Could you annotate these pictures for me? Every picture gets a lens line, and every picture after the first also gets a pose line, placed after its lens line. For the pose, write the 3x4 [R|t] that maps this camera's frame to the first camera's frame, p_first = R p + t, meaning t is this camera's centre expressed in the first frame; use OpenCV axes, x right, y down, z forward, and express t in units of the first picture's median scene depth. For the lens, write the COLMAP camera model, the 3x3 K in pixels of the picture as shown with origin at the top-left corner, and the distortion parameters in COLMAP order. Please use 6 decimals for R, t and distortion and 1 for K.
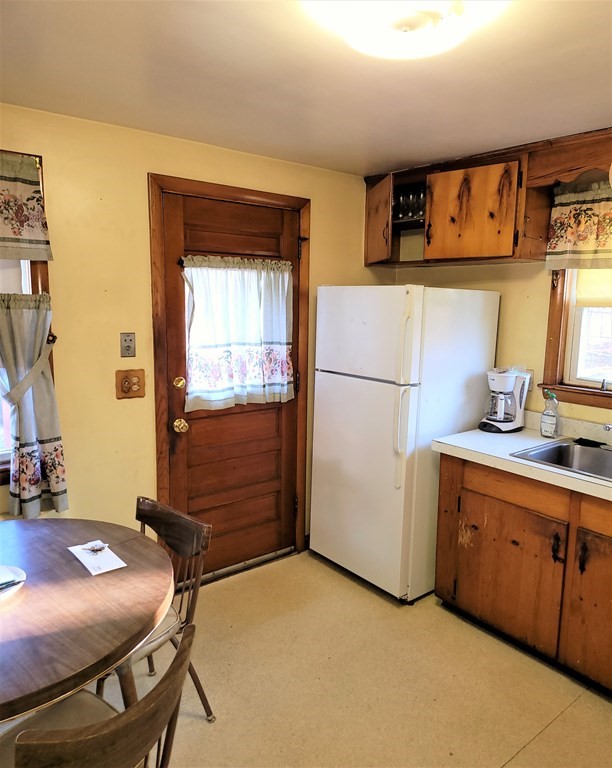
lens RADIAL K [[585.6, 0, 306.4], [0, 585.6, 386.1], [0, 0, 1]] dist [-0.009735, -0.003186]
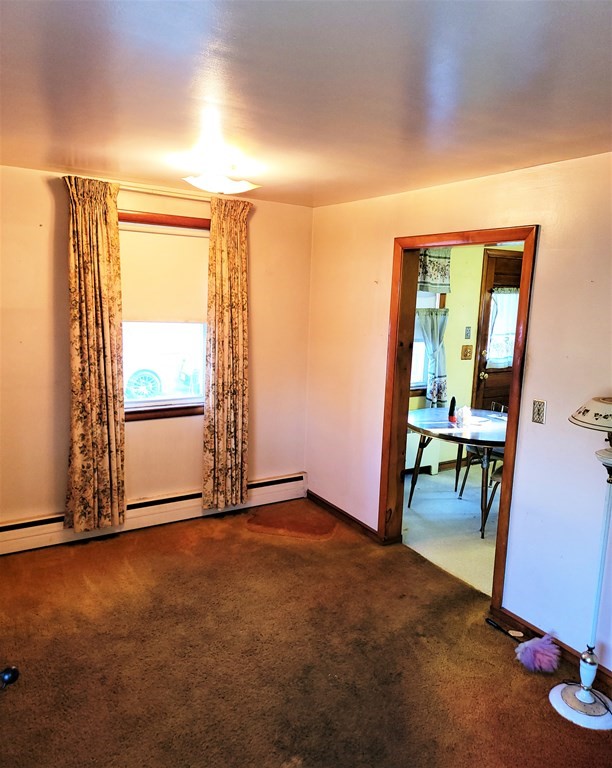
lens RADIAL K [[585.6, 0, 305.1], [0, 585.6, 384.7], [0, 0, 1]] dist [-0.009735, -0.003186]
pose [[0.988483, 0.037369, -0.146643, -0.503023], [-0.035420, 0.999246, 0.015875, 0.086255], [0.147126, -0.010498, 0.989062, -0.973432]]
